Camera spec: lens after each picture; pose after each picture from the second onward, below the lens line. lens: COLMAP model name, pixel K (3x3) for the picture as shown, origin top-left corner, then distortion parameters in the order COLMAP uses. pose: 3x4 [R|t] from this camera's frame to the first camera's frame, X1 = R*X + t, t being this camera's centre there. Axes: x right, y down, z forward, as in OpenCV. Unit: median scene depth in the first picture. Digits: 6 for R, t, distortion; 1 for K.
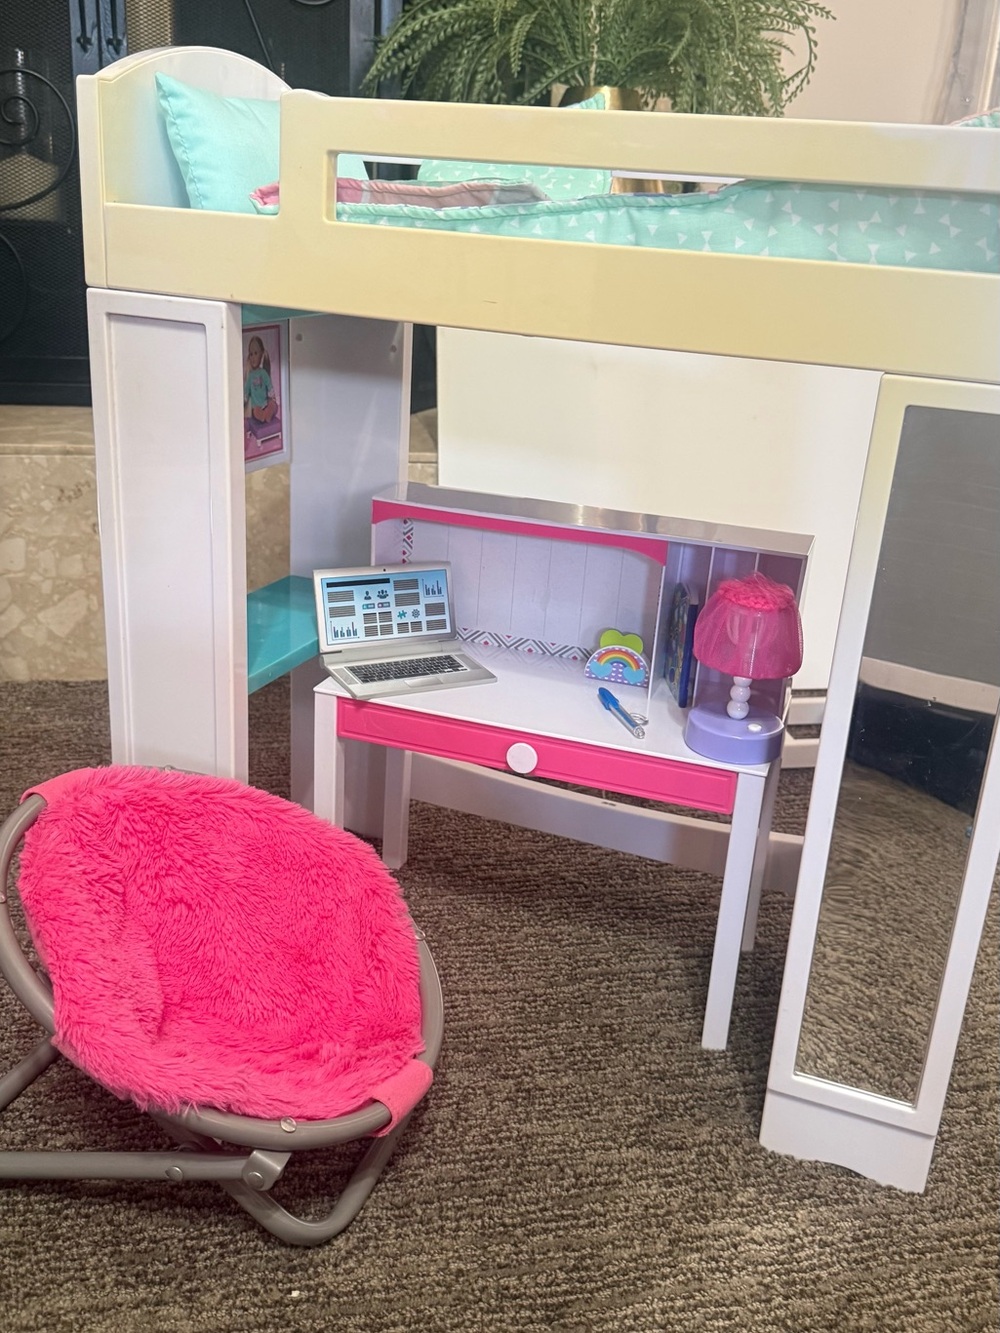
lens RADIAL K [[1284.1, 0, 505.9], [0, 1284.1, 660.4], [0, 0, 1]] dist [0.006678, 0.000000]
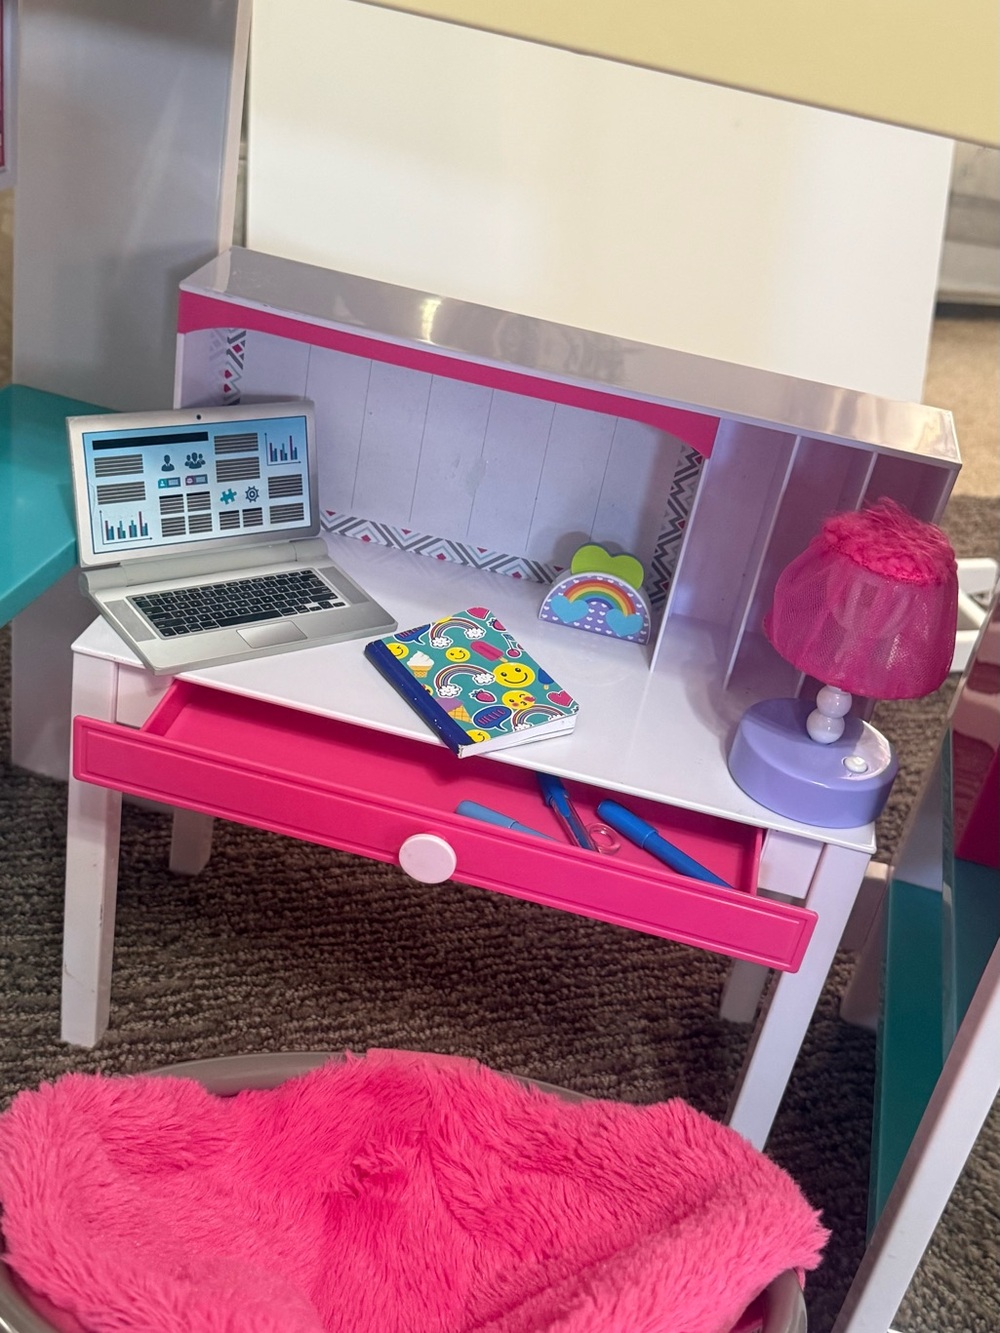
lens RADIAL K [[1561.6, 0, 518.8], [0, 1561.6, 677.7], [0, 0, 1]] dist [0.076725, 0.000000]
pose [[0.984501, 0.026548, 0.173356, -0.073788], [-0.061817, 0.977565, 0.201358, -0.106751], [-0.164121, -0.208953, 0.964055, 0.300844]]
